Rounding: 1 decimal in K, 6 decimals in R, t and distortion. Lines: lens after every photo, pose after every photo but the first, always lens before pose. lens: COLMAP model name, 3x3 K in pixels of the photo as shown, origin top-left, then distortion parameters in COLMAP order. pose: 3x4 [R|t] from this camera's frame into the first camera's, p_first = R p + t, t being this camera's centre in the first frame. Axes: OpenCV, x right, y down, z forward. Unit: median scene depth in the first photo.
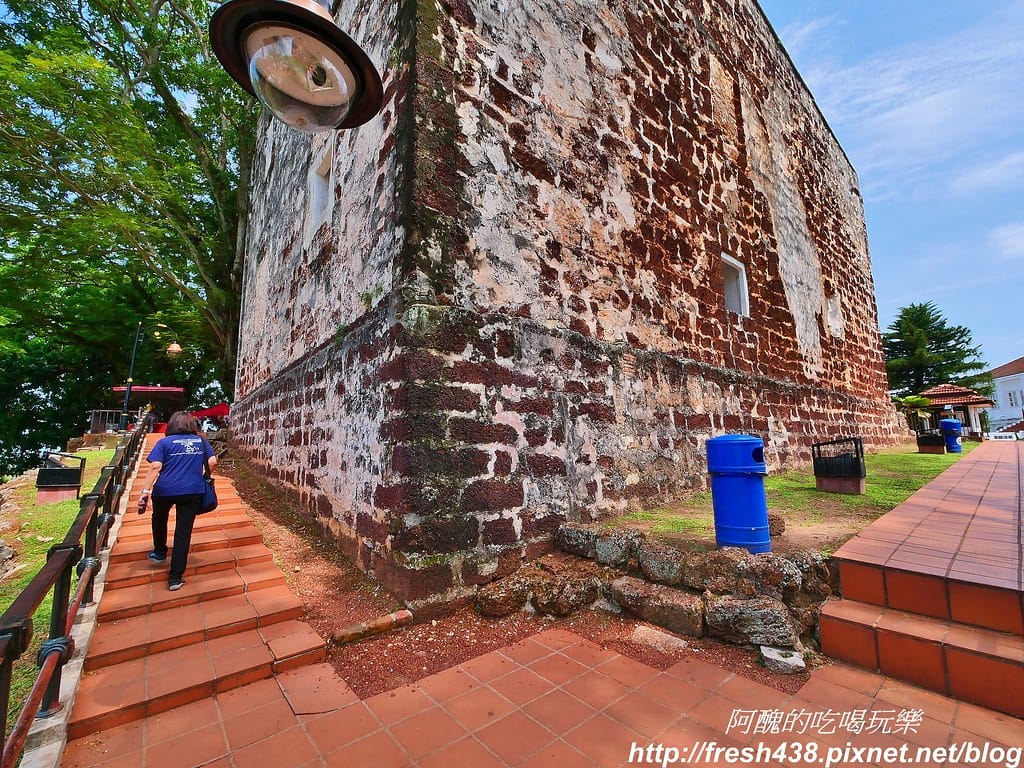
lens RADIAL K [[423.0, 0, 510.8], [0, 423.0, 382.7], [0, 0, 1]] dist [-0.003306, -0.000105]
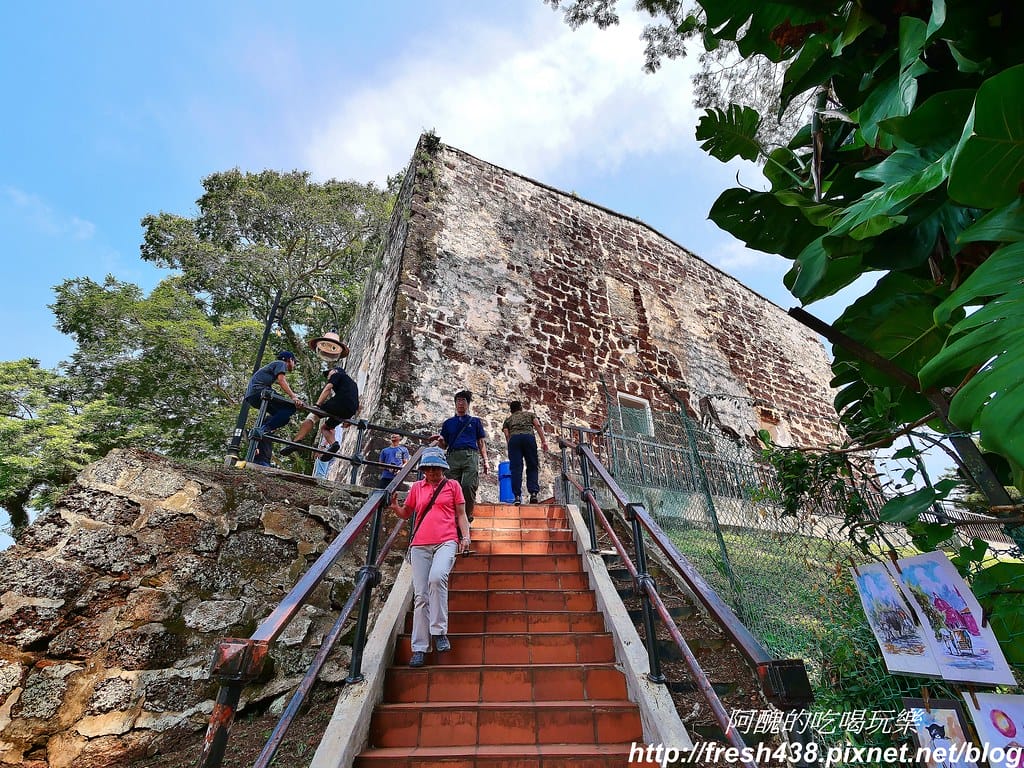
lens RADIAL K [[460.3, 0, 512.3], [0, 460.3, 386.8], [0, 0, 1]] dist [-0.004060, -0.000201]
pose [[0.983661, -0.090013, -0.155914, 0.520612], [0.023892, 0.923643, -0.382508, 0.367206], [0.178439, 0.372533, 0.910702, -0.705719]]
